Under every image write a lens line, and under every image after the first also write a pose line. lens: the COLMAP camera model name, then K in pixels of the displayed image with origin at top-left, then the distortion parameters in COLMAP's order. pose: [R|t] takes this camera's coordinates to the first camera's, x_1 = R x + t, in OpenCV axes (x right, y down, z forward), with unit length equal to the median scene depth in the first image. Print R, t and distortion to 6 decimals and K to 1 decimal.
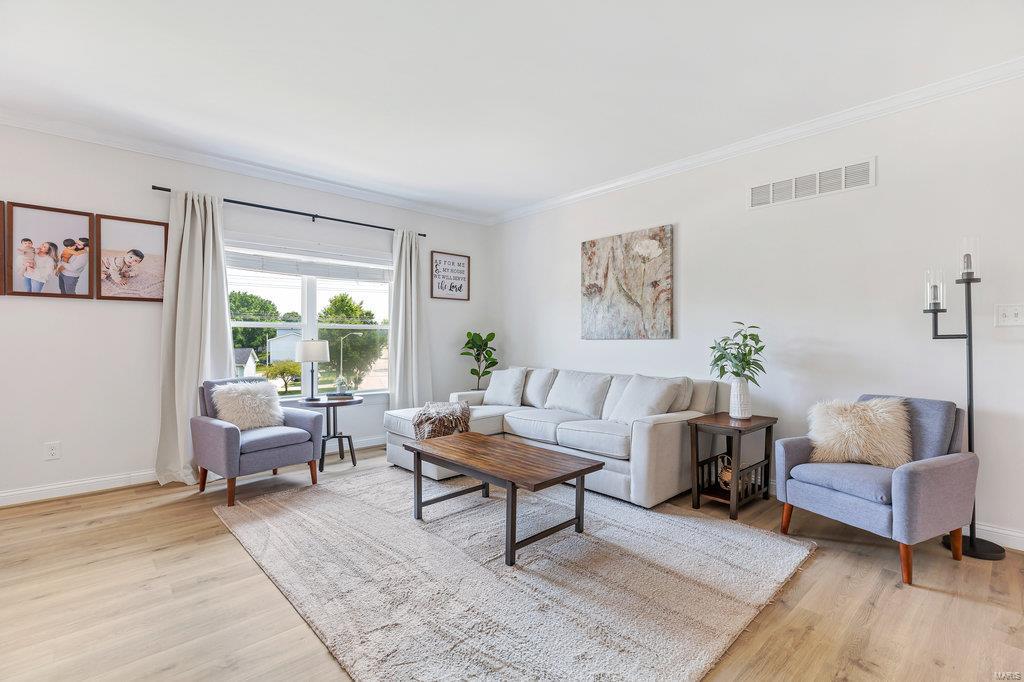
lens RADIAL K [[468.9, 0, 515.3], [0, 468.9, 339.2], [0, 0, 1]] dist [0.003527, 0.000468]
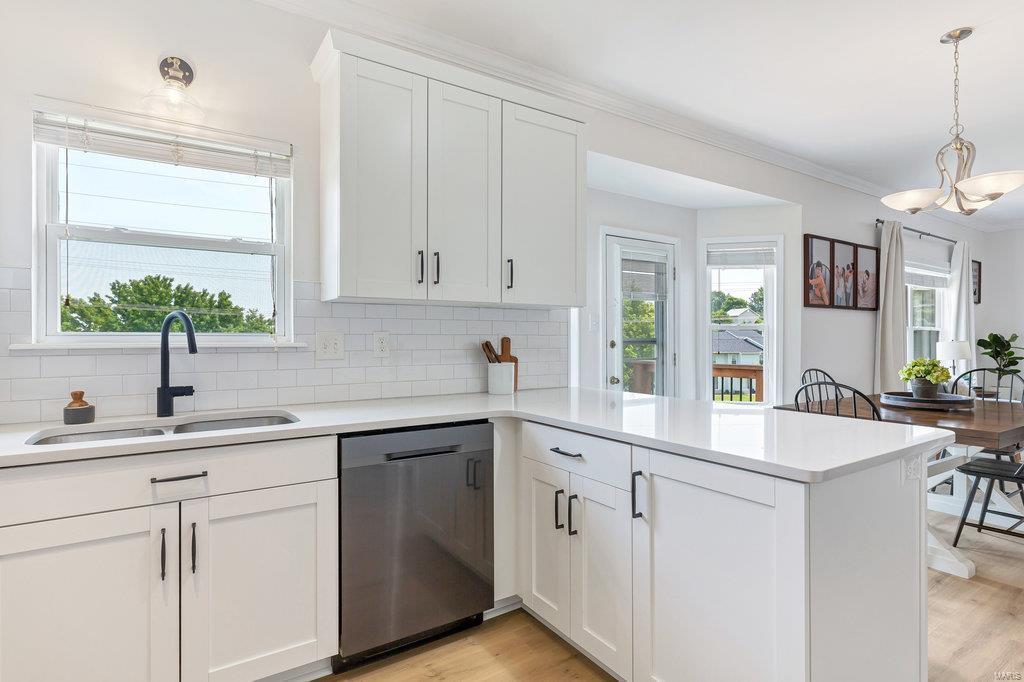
lens RADIAL K [[517.2, 0, 511.0], [0, 517.2, 338.6], [0, 0, 1]] dist [-0.004024, -0.000407]
pose [[0.986078, -0.005840, -0.166179, -1.296686], [0.004944, 0.999971, -0.005806, -0.001419], [0.166208, 0.004904, 0.986079, -0.454101]]
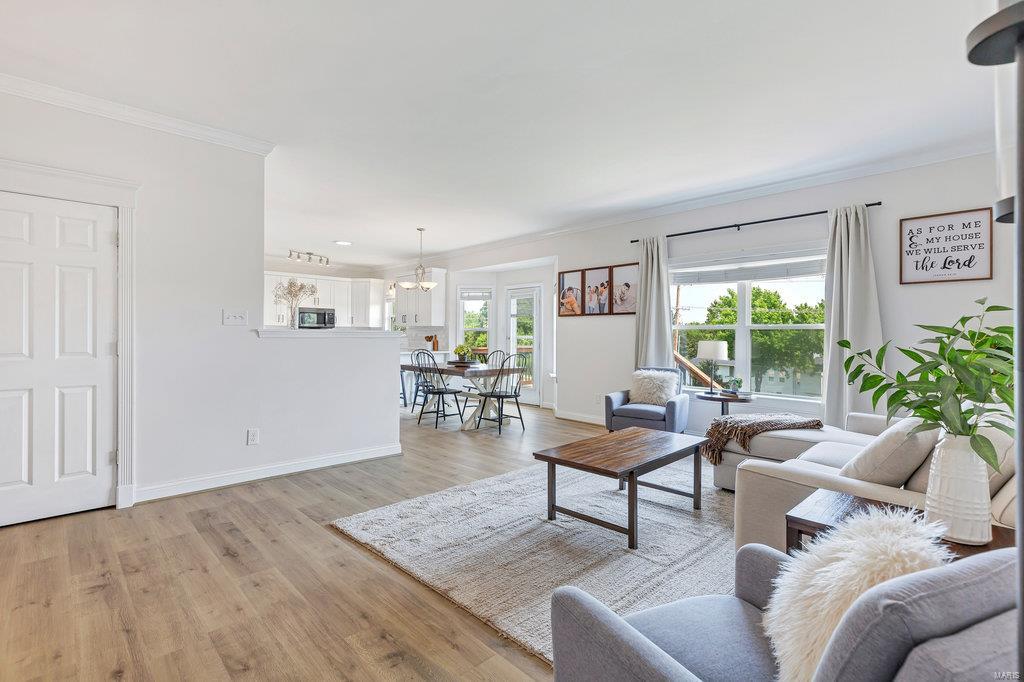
lens RADIAL K [[479.7, 0, 506.7], [0, 479.7, 334.7], [0, 0, 1]] dist [0.001732, 0.000021]
pose [[0.014073, -0.005599, -0.999885, 0.705276], [-0.010939, 0.999924, -0.005753, 0.001223], [0.999841, 0.011019, 0.014011, 0.482695]]
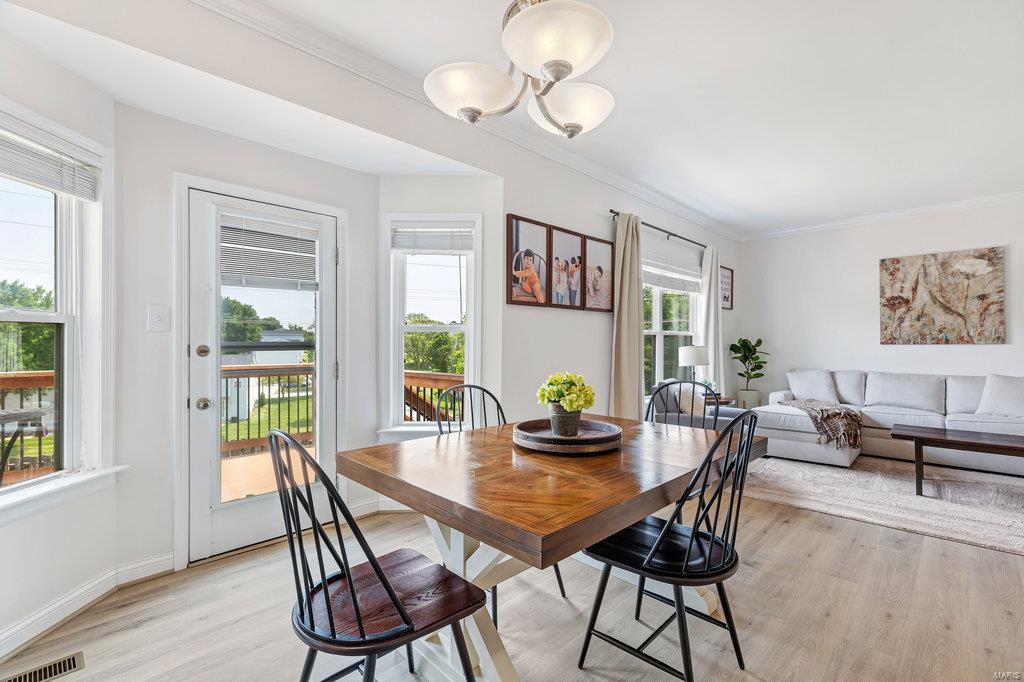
lens RADIAL K [[461.5, 0, 515.0], [0, 461.5, 338.9], [0, 0, 1]] dist [0.001640, 0.000210]
pose [[0.998245, -0.001750, 0.059195, -0.914528], [0.002434, 0.999931, -0.011476, -0.002732], [-0.059171, 0.011599, 0.998180, -0.078701]]
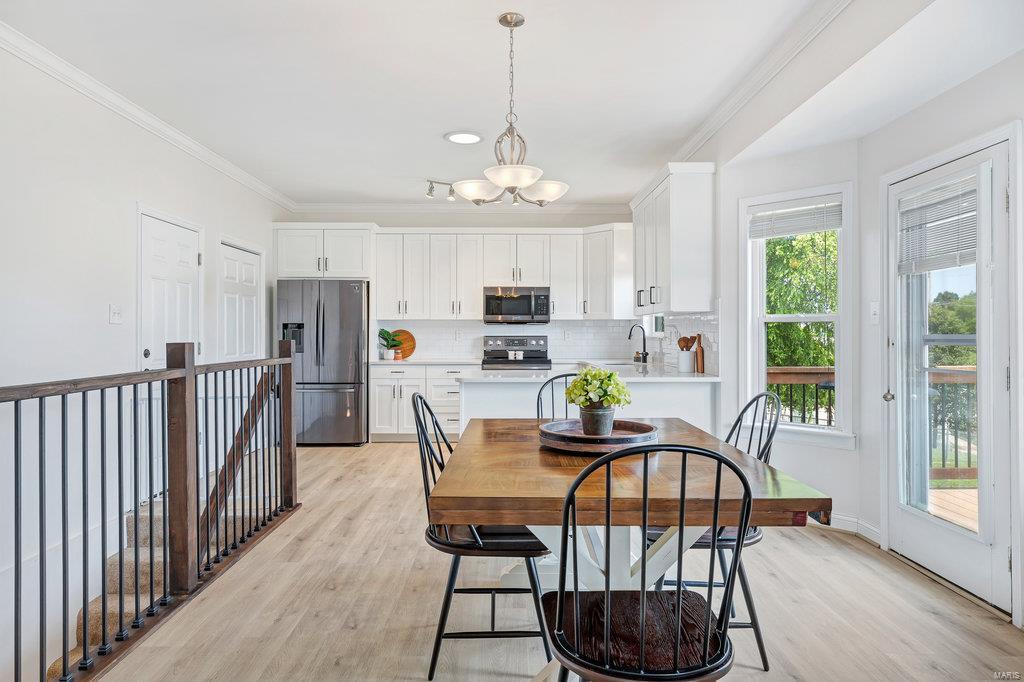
lens RADIAL K [[606.8, 0, 510.2], [0, 606.8, 337.3], [0, 0, 1]] dist [-0.000452, -0.000046]
pose [[-0.675902, 0.000708, -0.736991, -0.390723], [-0.005770, 0.999964, 0.006252, -0.005881], [0.736969, 0.008478, -0.675873, 0.672043]]
